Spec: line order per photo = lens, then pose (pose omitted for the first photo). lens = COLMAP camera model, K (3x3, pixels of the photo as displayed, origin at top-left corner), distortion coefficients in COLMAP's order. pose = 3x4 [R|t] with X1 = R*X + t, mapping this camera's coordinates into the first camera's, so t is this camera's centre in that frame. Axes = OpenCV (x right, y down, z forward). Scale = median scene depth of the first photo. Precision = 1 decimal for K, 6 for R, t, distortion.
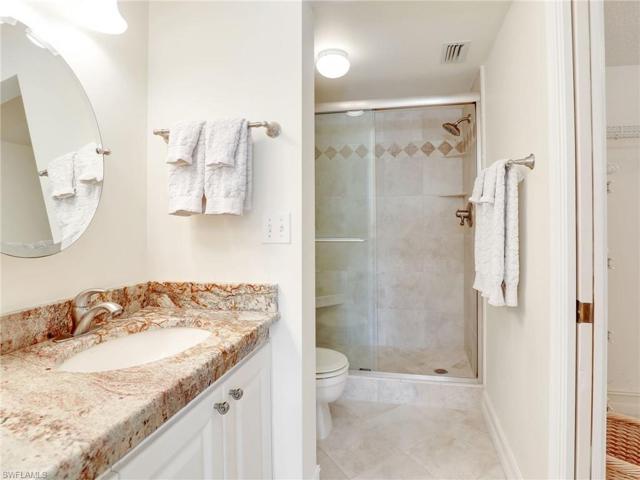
lens RADIAL K [[355.0, 0, 315.3], [0, 355.0, 222.2], [0, 0, 1]] dist [-0.011240, -0.000477]
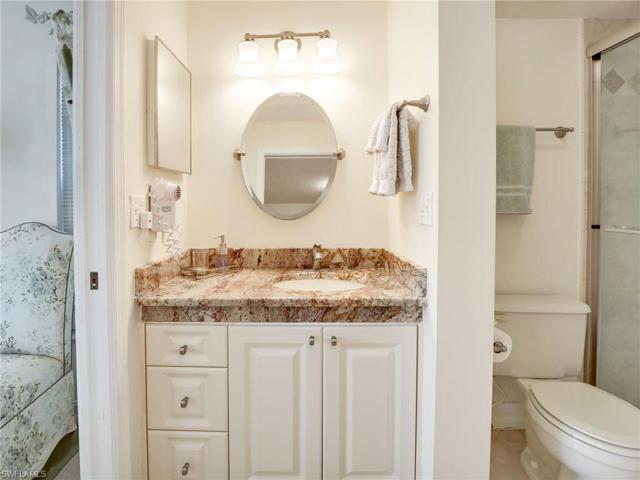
lens RADIAL K [[350.9, 0, 319.8], [0, 350.9, 202.0], [0, 0, 1]] dist [-0.002693, -0.000120]
pose [[0.202743, 0.005552, -0.979216, 0.814159], [0.000307, 0.999984, 0.005733, -0.006526], [0.979232, -0.001463, 0.202738, 0.596507]]
